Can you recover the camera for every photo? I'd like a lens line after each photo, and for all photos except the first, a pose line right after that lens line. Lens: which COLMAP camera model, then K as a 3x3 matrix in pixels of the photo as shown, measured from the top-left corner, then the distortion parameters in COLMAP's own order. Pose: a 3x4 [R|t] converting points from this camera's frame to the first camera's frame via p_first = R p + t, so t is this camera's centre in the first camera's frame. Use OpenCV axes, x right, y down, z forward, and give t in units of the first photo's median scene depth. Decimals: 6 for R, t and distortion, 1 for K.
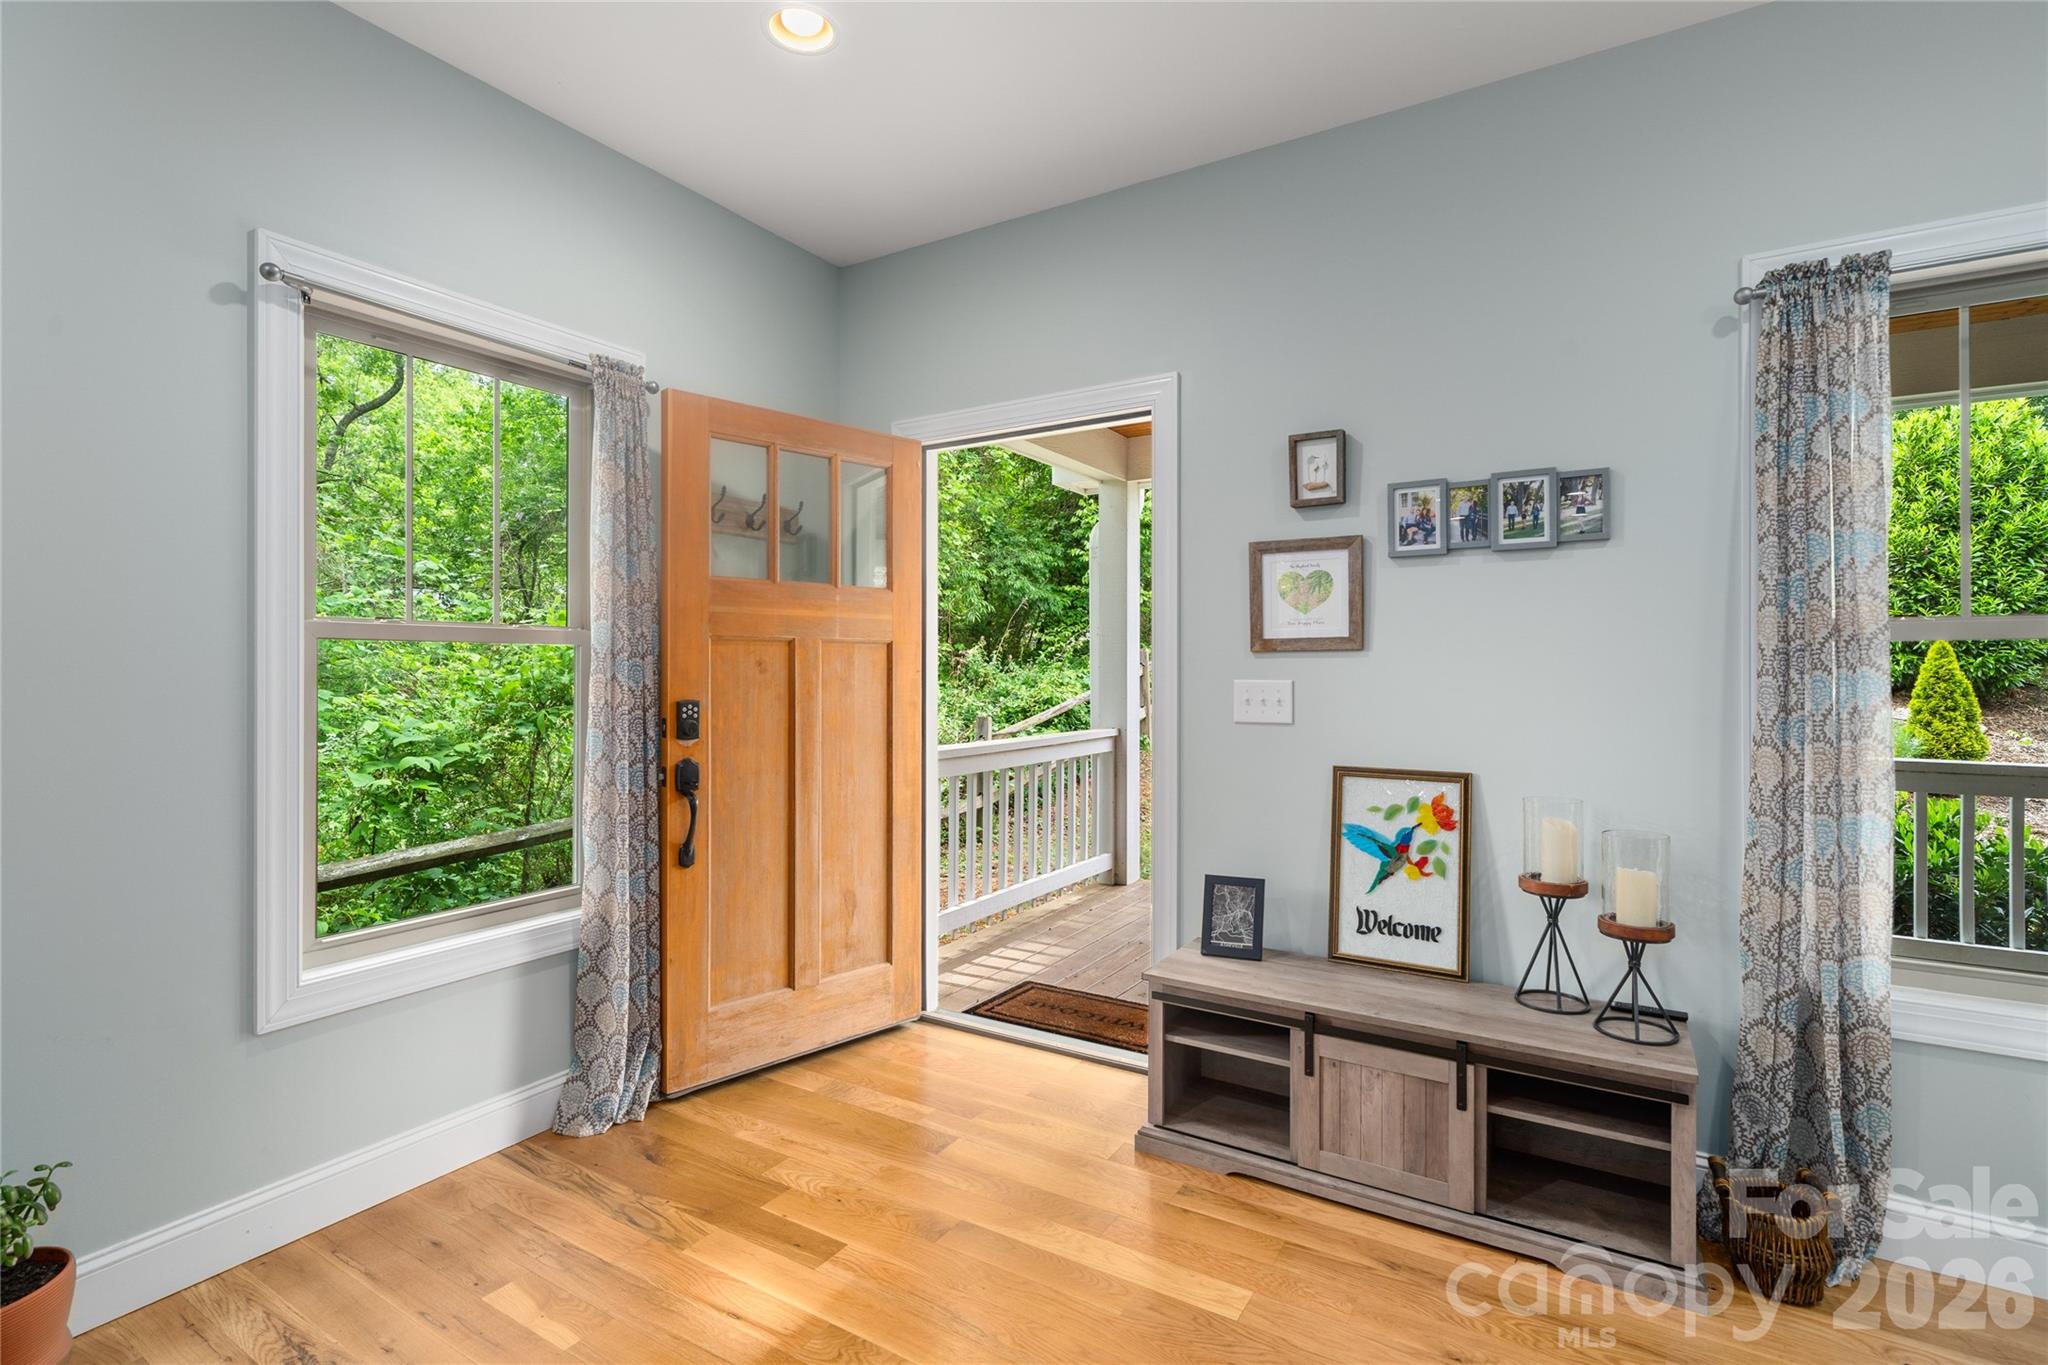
lens RADIAL K [[950.7, 0, 1022.2], [0, 950.7, 666.1], [0, 0, 1]] dist [-0.000845, 0.000440]
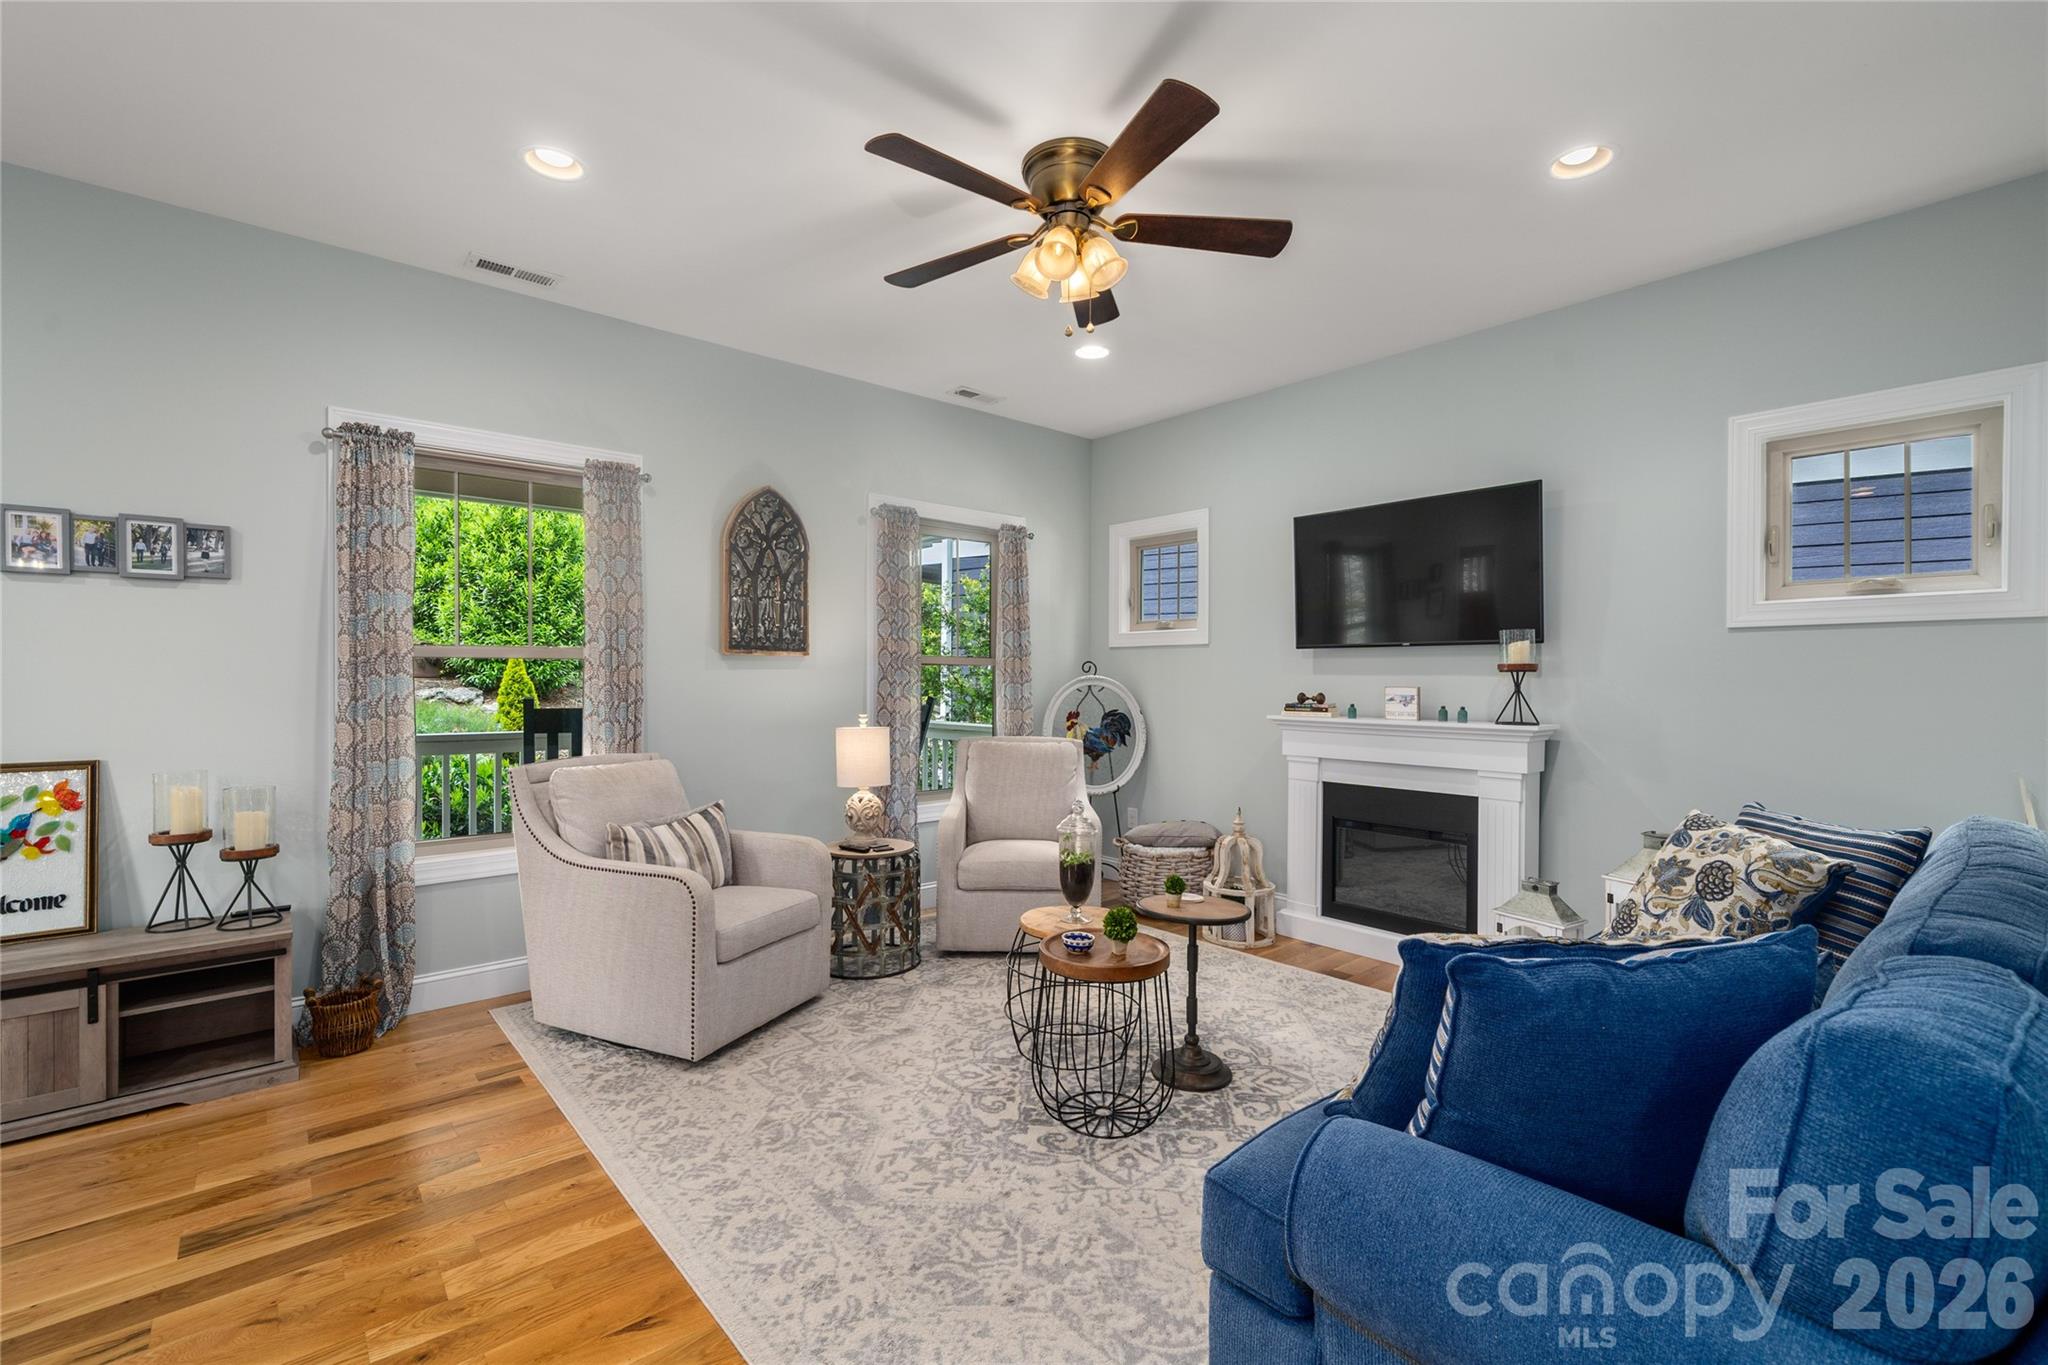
lens RADIAL K [[881.1, 0, 1024.0], [0, 881.1, 682.5], [0, 0, 1]] dist [0.000998, 0.000001]
pose [[0.299455, -0.007341, 0.954082, -0.246865], [-0.004996, 0.999945, 0.009262, -0.001262], [-0.954097, -0.007540, 0.299402, -0.461030]]
